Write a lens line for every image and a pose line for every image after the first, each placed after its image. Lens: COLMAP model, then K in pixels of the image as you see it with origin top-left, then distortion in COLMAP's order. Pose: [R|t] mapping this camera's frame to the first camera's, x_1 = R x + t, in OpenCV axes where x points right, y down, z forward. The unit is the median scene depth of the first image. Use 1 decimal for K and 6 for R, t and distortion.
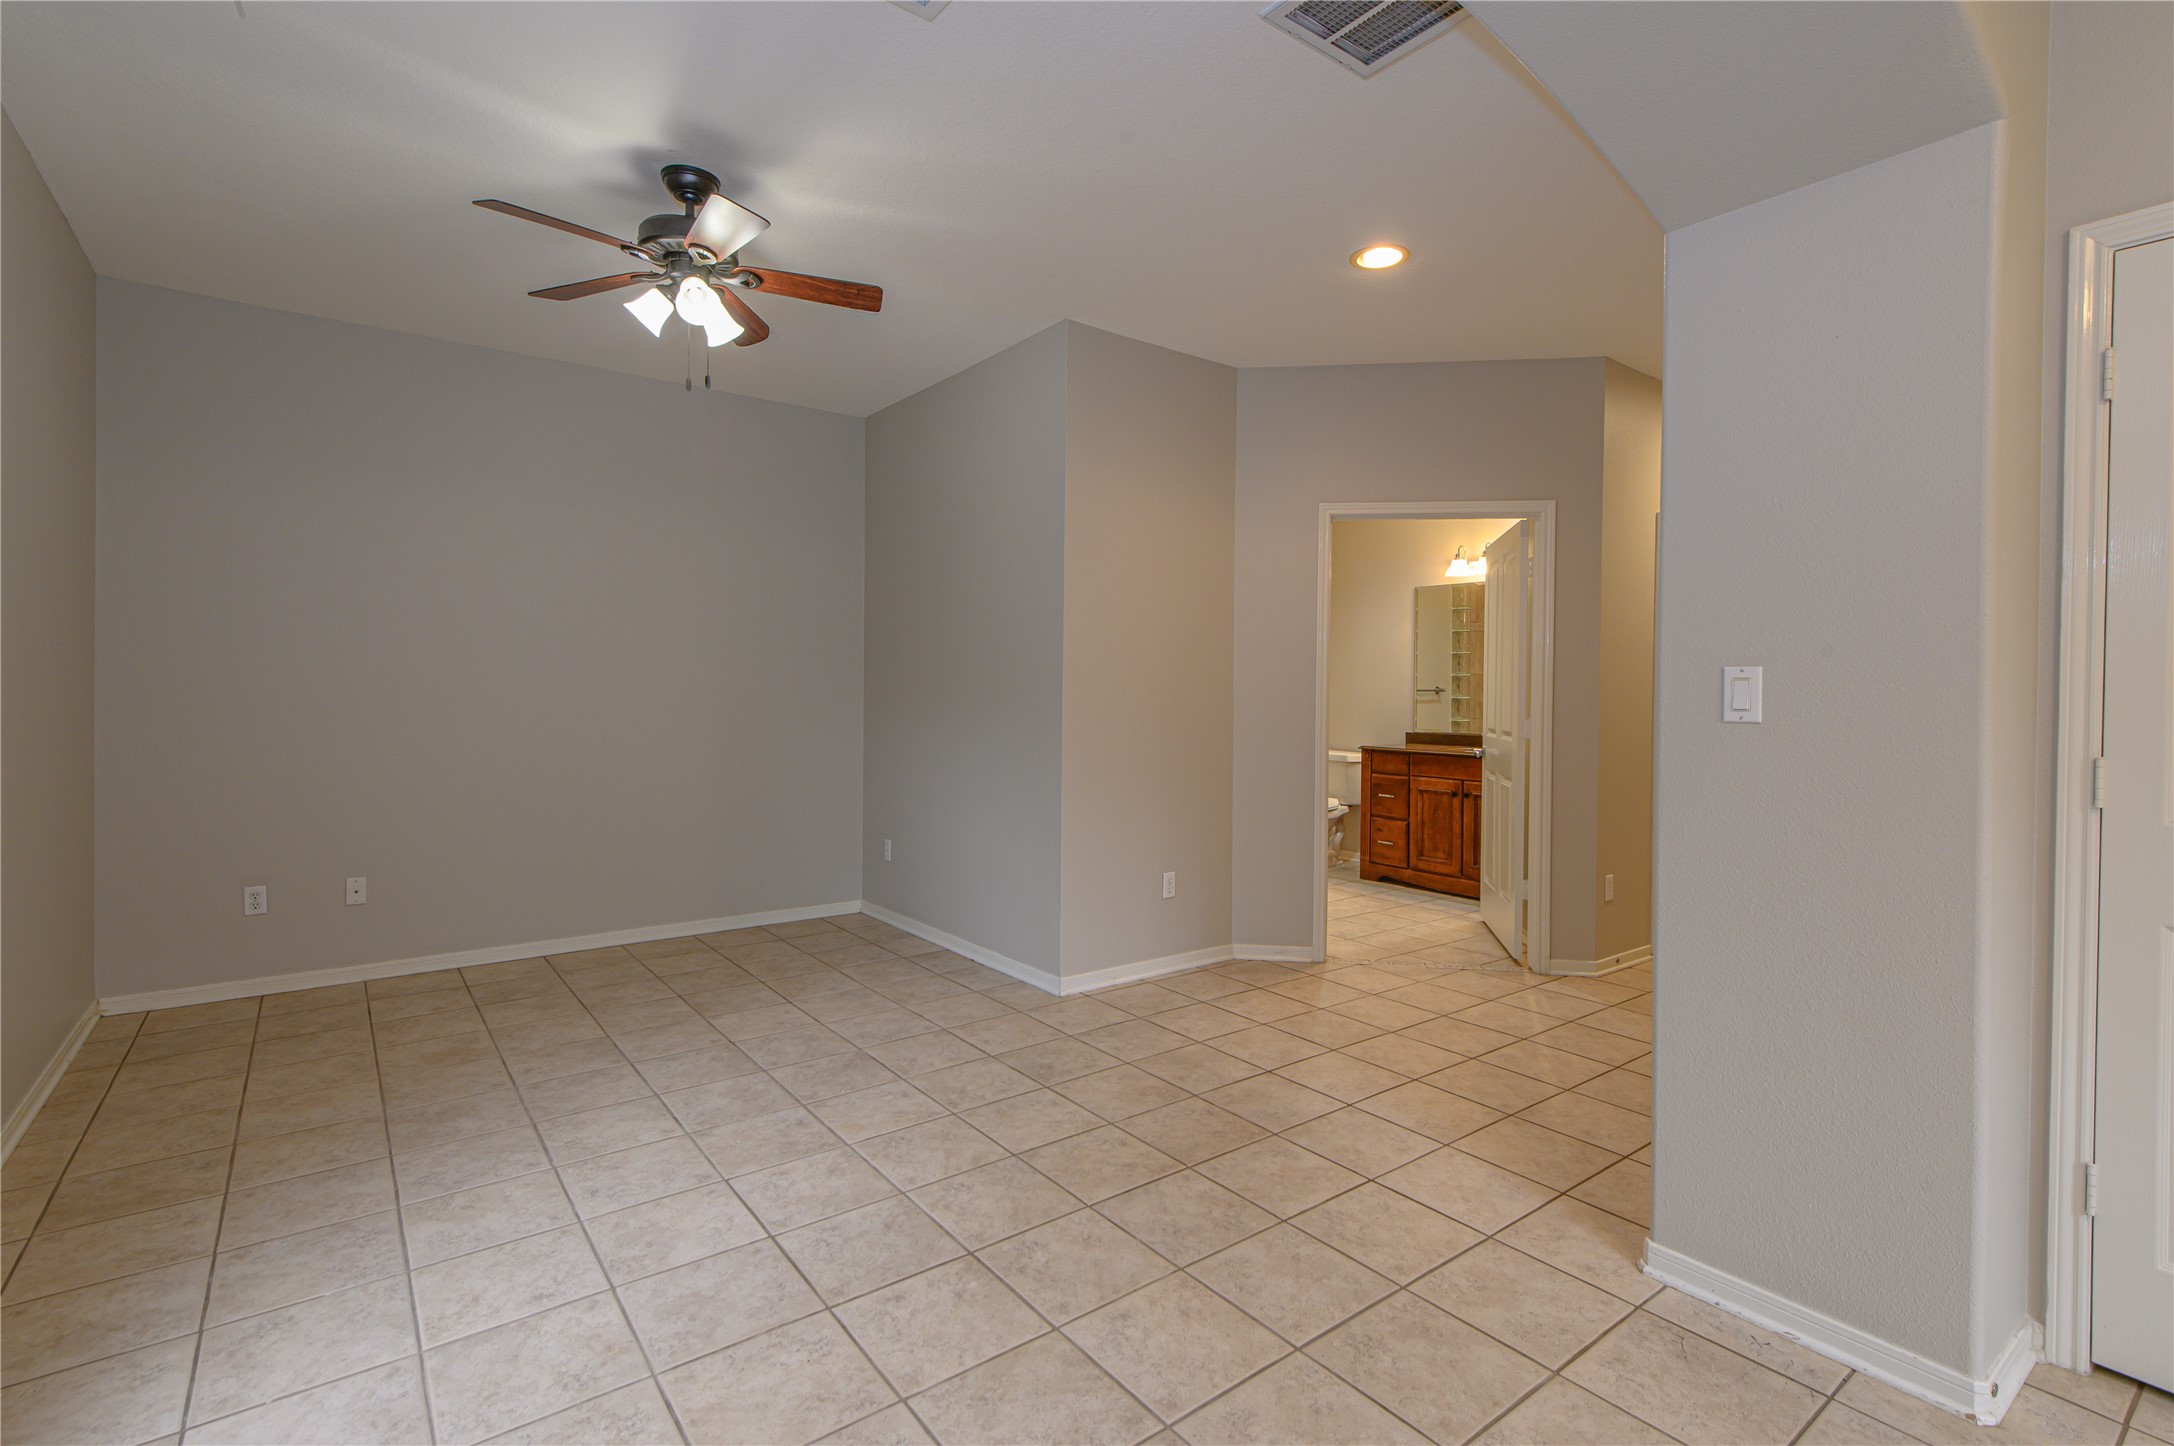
lens RADIAL K [[1002.4, 0, 1091.2], [0, 1002.4, 703.7], [0, 0, 1]] dist [0.002406, -0.000926]
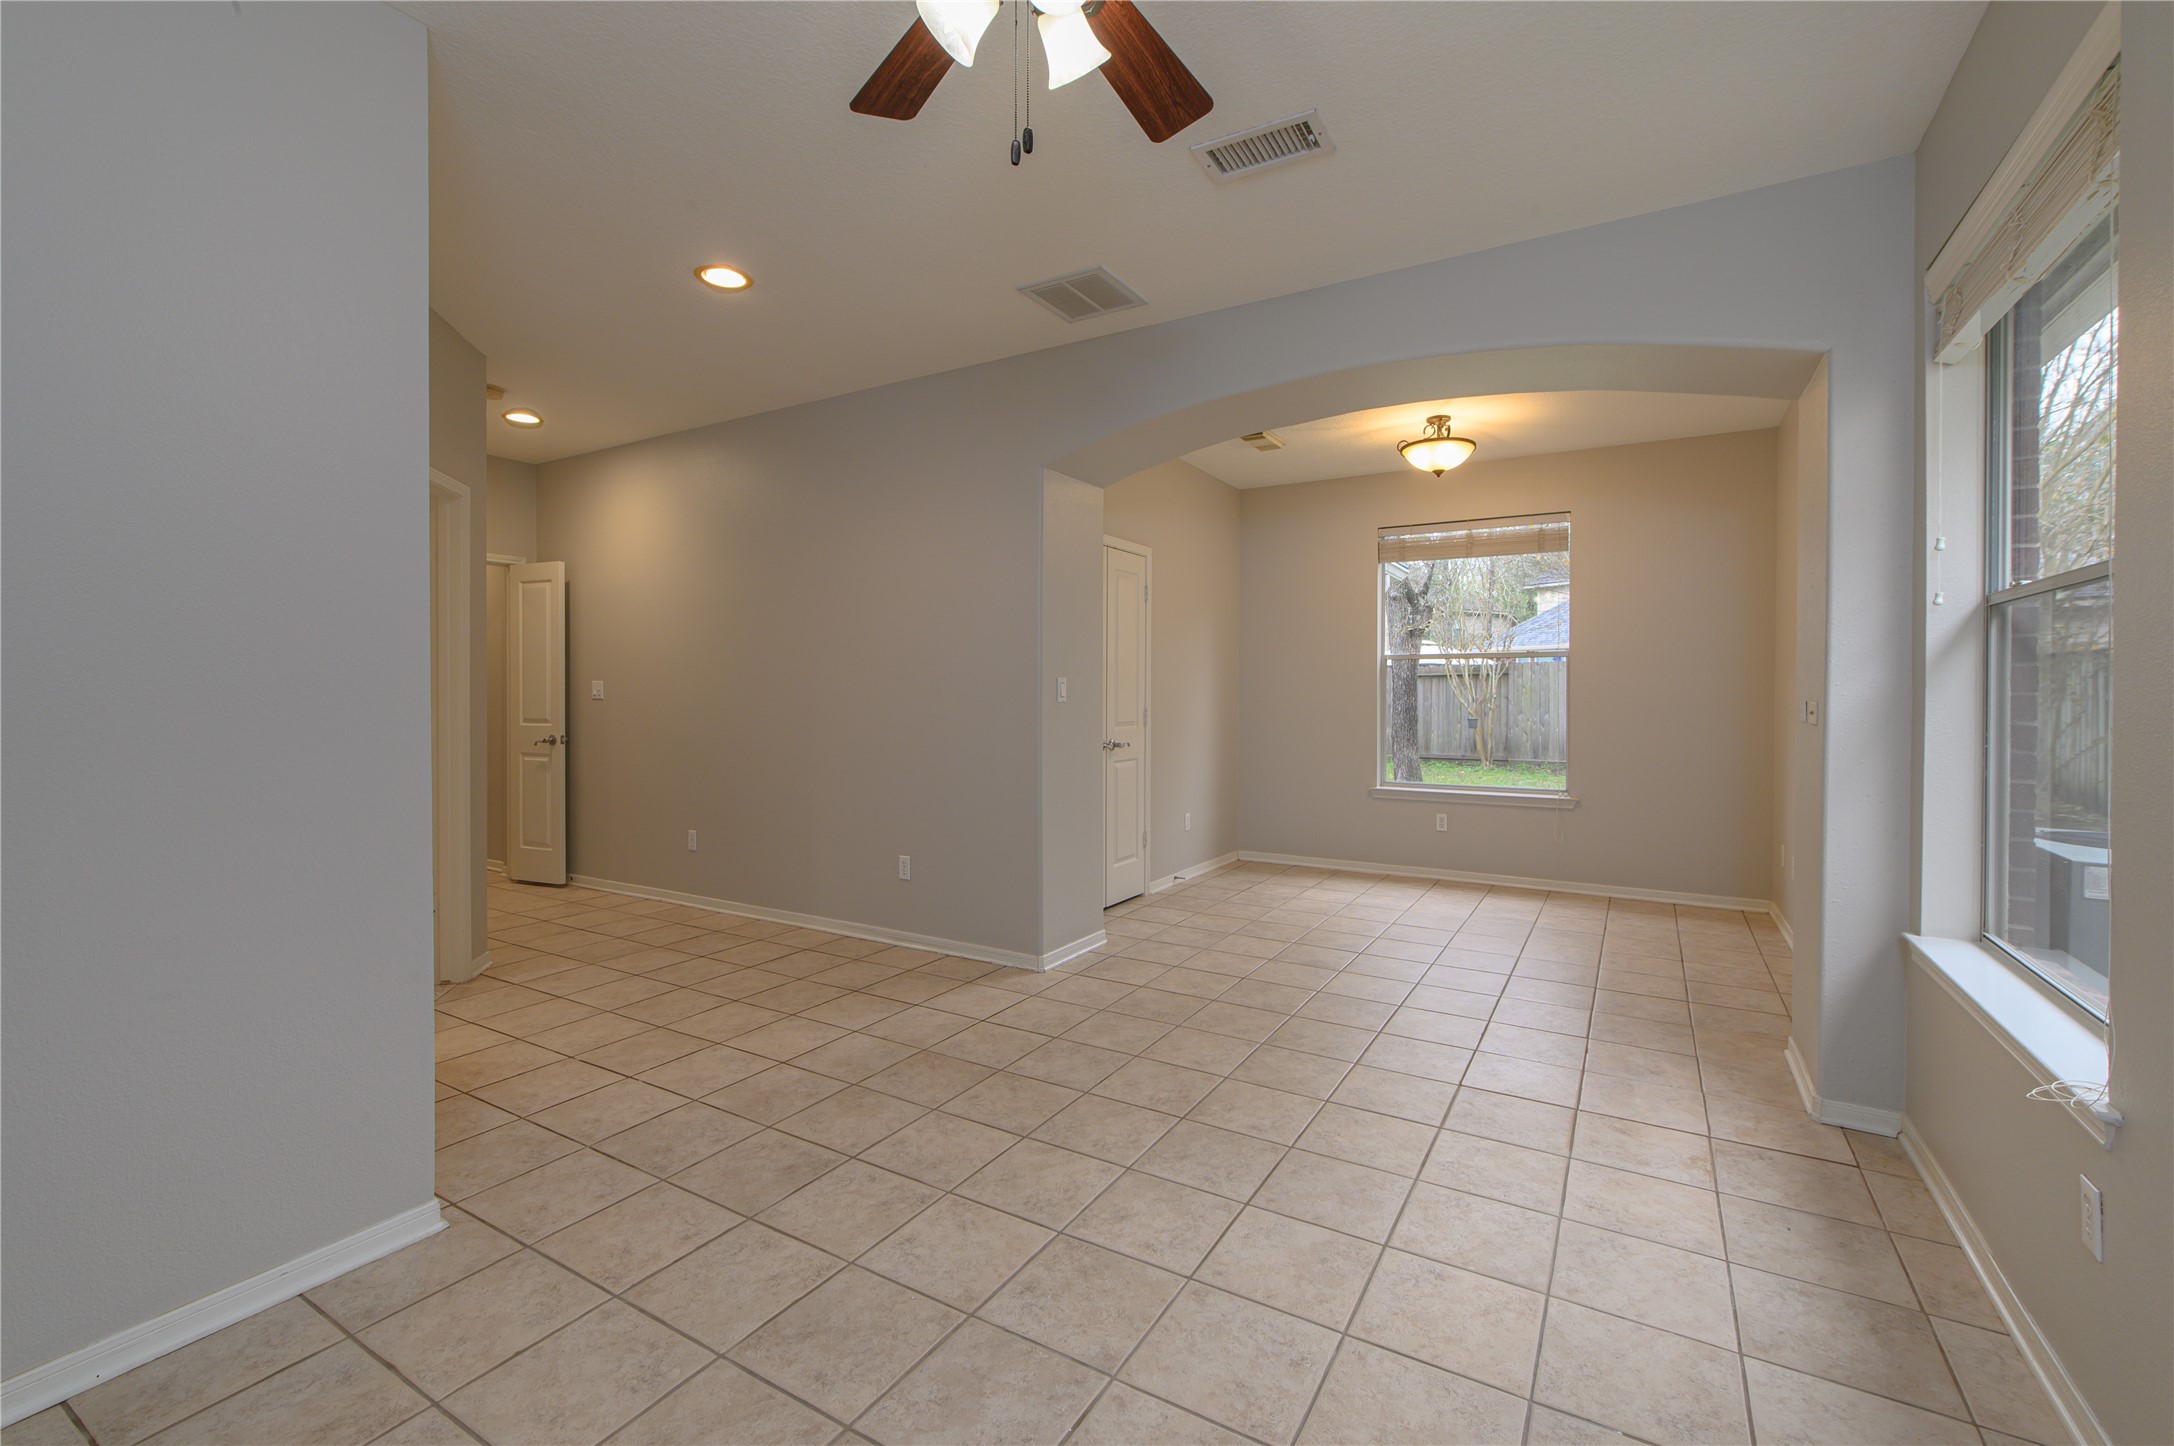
lens RADIAL K [[940.8, 0, 1087.8], [0, 940.8, 703.1], [0, 0, 1]] dist [0.001405, -0.000168]
pose [[-0.371492, -0.025476, 0.928087, -1.063698], [0.009132, 0.999475, 0.031091, -0.035591], [-0.928391, 0.020025, -0.371064, 1.373226]]
